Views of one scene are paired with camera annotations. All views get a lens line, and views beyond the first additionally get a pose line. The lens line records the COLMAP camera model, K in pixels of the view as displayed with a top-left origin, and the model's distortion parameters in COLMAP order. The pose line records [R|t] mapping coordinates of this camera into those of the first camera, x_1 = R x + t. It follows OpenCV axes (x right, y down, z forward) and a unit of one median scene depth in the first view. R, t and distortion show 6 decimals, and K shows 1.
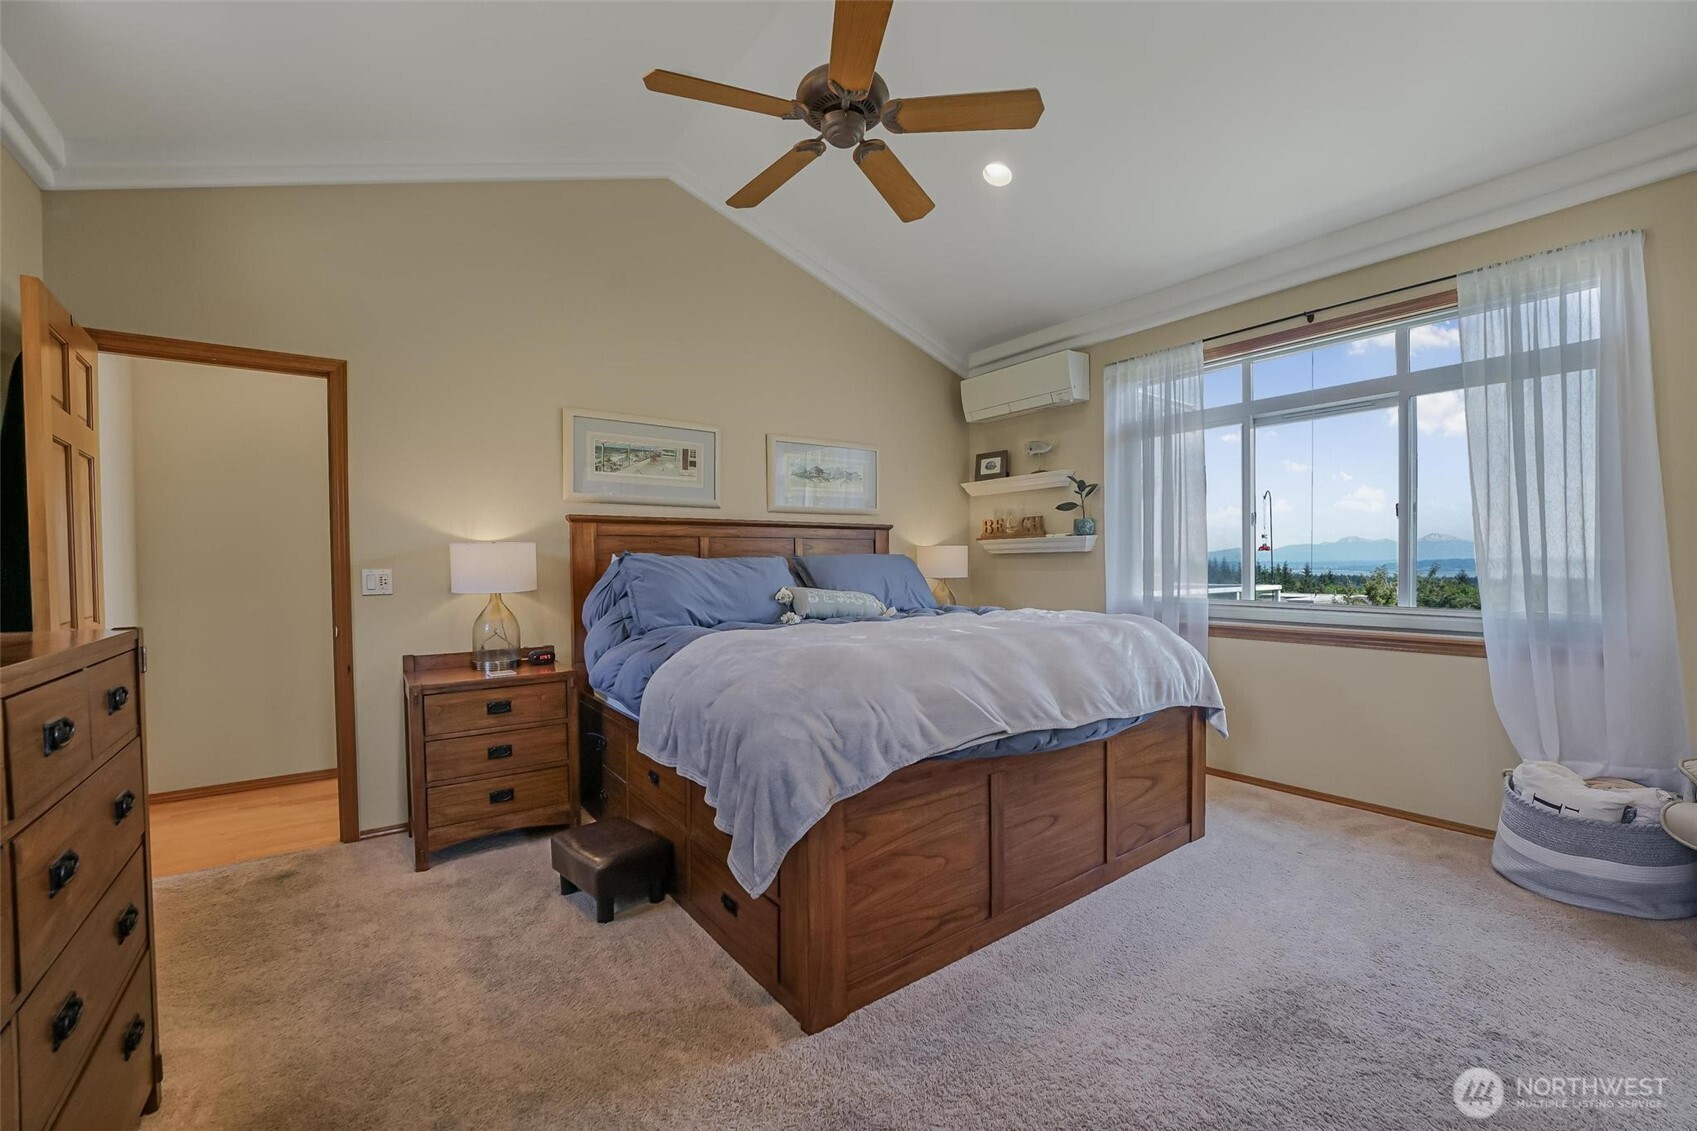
lens RADIAL K [[685.9, 0, 851.5], [0, 685.9, 576.6], [0, 0, 1]] dist [-0.025704, 0.004145]
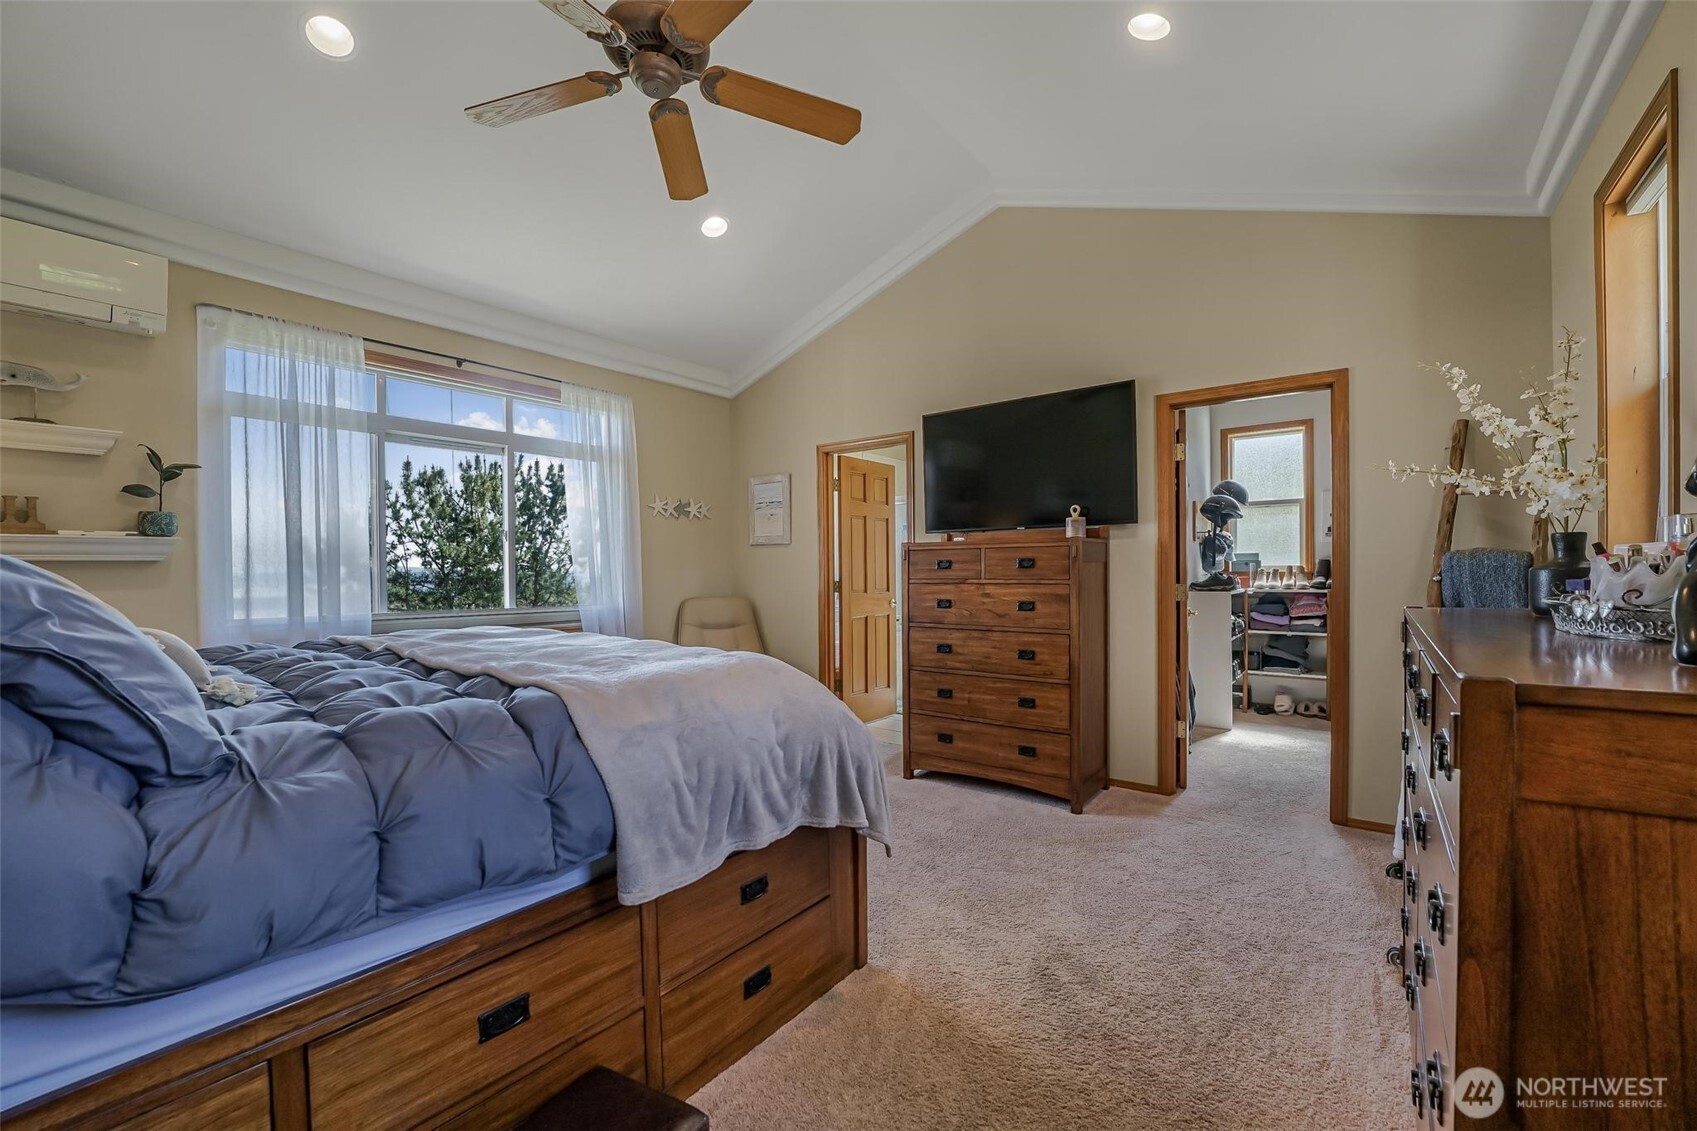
lens RADIAL K [[685.9, 0, 851.5], [0, 685.9, 576.6], [0, 0, 1]] dist [-0.025704, 0.004145]
pose [[-0.286491, 0.006238, 0.958063, -0.473082], [0.040392, 0.999168, 0.005573, 0.000479], [-0.957231, 0.040294, -0.286505, 0.541170]]
